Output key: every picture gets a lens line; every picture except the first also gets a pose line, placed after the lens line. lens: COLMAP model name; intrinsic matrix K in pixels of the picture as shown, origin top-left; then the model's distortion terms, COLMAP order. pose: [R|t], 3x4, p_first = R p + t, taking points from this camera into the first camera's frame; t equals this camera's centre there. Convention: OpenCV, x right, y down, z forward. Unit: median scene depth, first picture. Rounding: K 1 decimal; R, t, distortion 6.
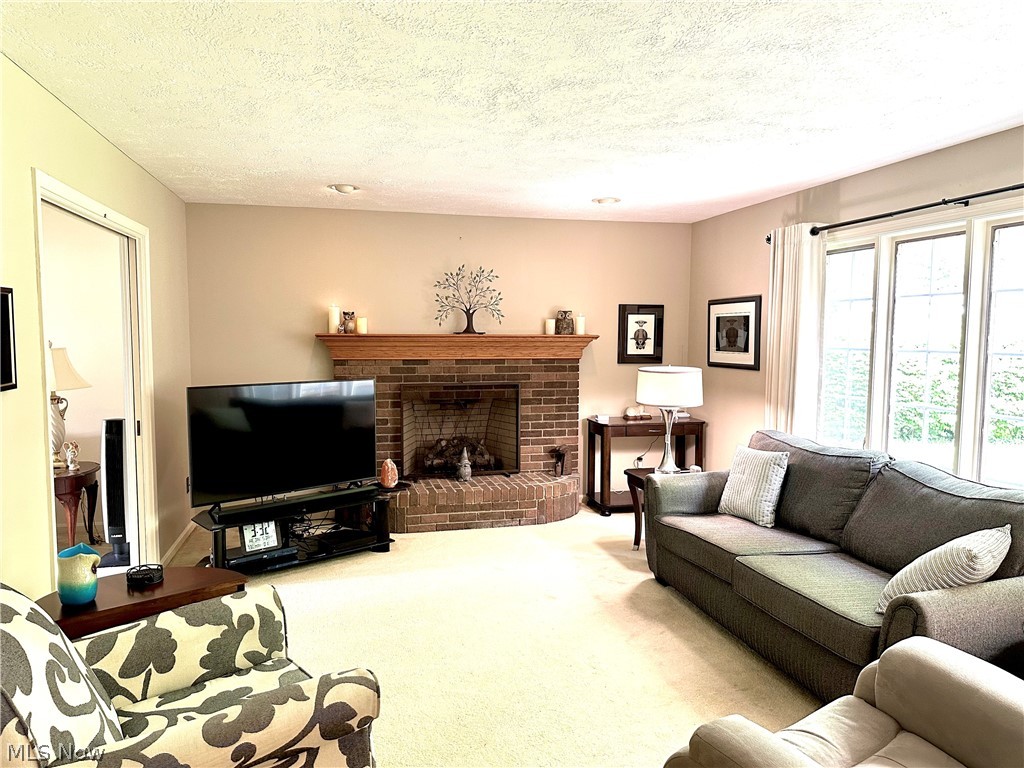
lens RADIAL K [[732.2, 0, 519.2], [0, 732.2, 385.9], [0, 0, 1]] dist [0.048692, -0.053827]
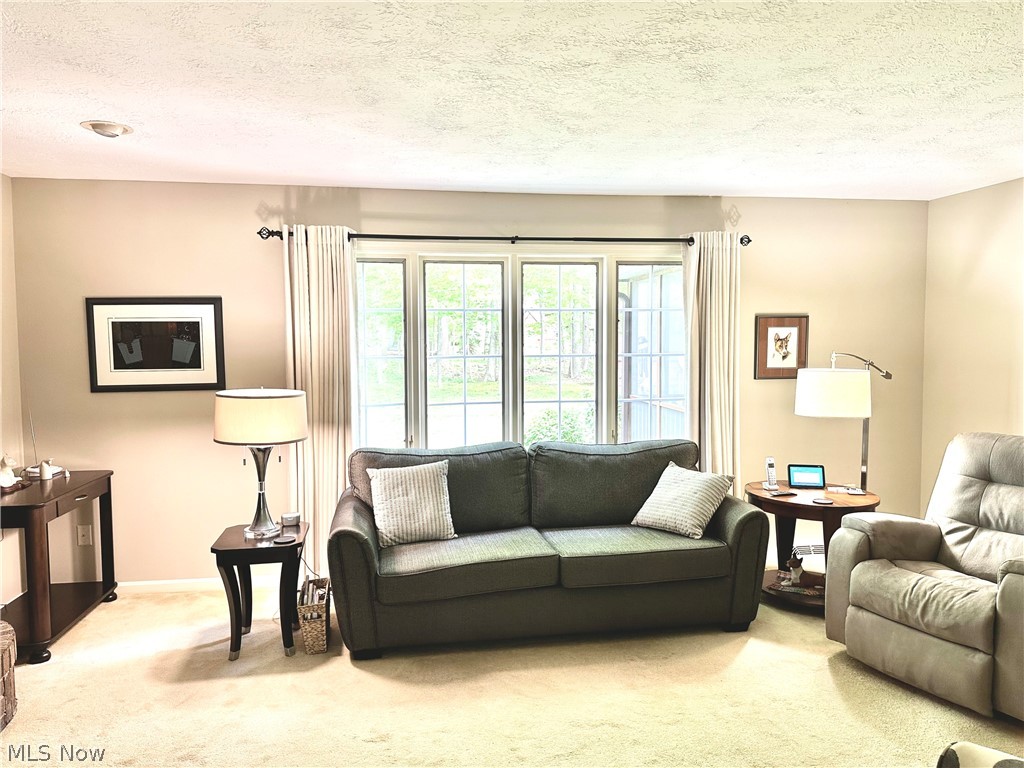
lens RADIAL K [[732.2, 0, 512.9], [0, 732.2, 383.8], [0, 0, 1]] dist [0.048692, -0.053827]
pose [[0.081315, -0.066387, 0.994475, -0.435778], [0.079794, 0.995010, 0.059898, -0.047758], [-0.993489, 0.074483, 0.086206, 0.579222]]
